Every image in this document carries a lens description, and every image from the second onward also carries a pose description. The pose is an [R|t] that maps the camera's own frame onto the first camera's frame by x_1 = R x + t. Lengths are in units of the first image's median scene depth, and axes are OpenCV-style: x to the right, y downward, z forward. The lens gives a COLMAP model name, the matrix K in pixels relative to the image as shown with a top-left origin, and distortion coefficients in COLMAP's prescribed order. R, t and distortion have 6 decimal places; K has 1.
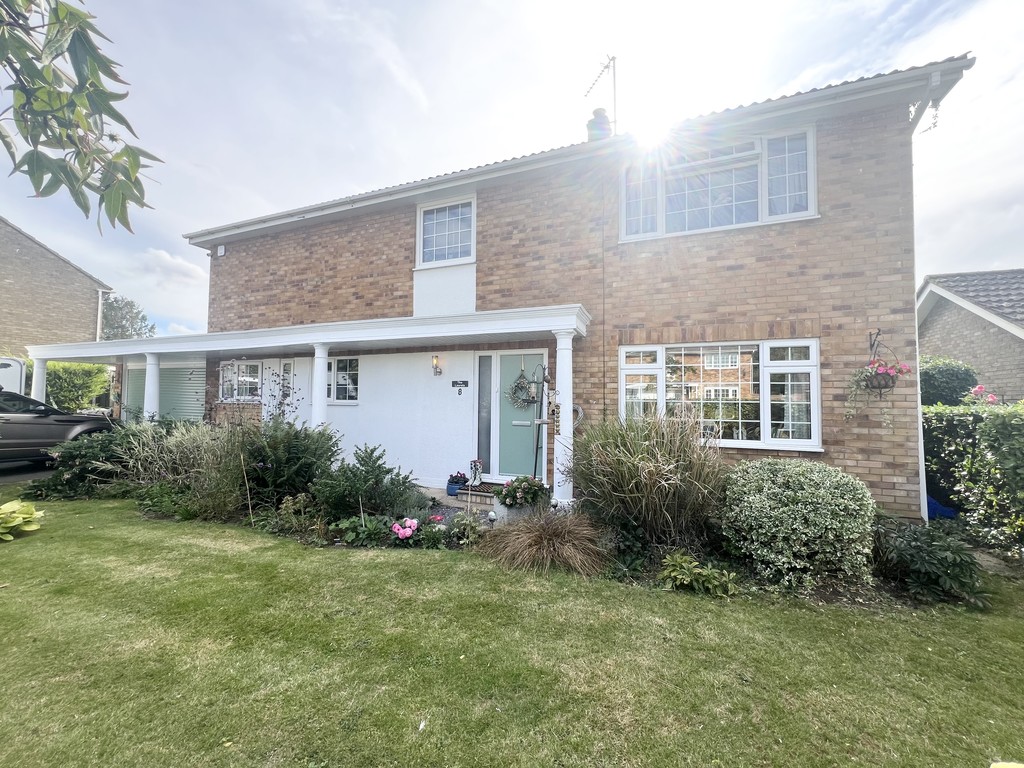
lens RADIAL K [[410.4, 0, 508.9], [0, 410.4, 382.7], [0, 0, 1]] dist [-0.000910, -0.000008]
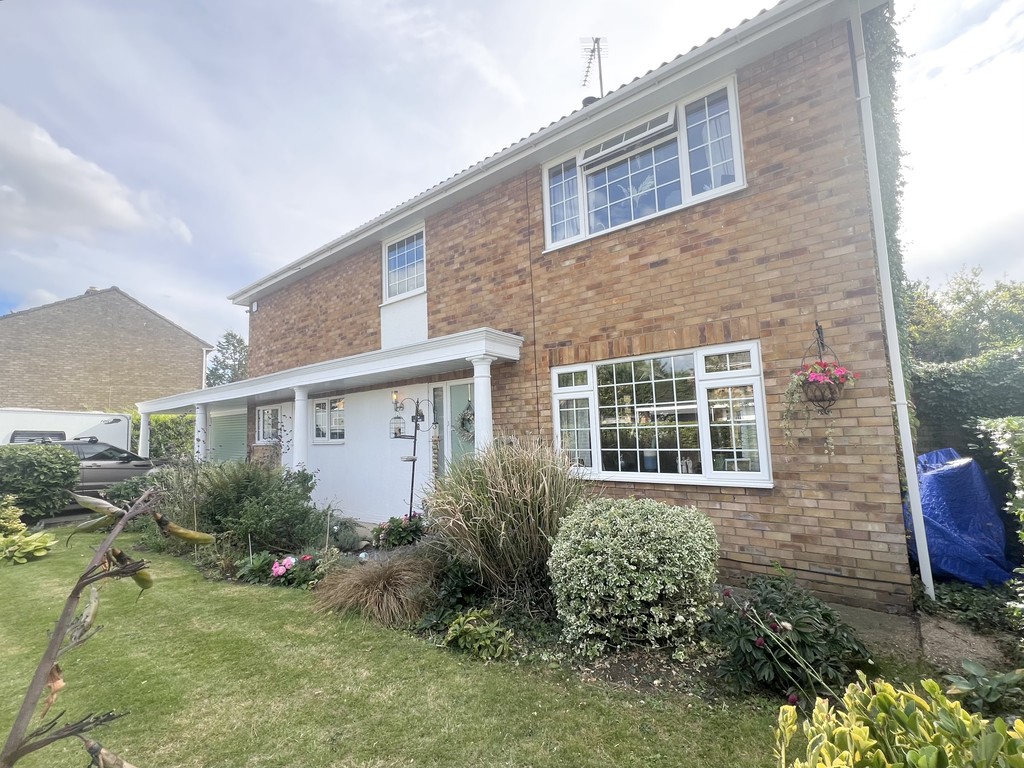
lens RADIAL K [[465.3, 0, 512.0], [0, 465.3, 384.0], [0, 0, 1]] dist [-0.000422, -0.000342]
pose [[0.954347, -0.071808, -0.289939, 0.483138], [0.056051, 0.996482, -0.062301, 0.002862], [0.293393, 0.043205, 0.955015, 0.026417]]
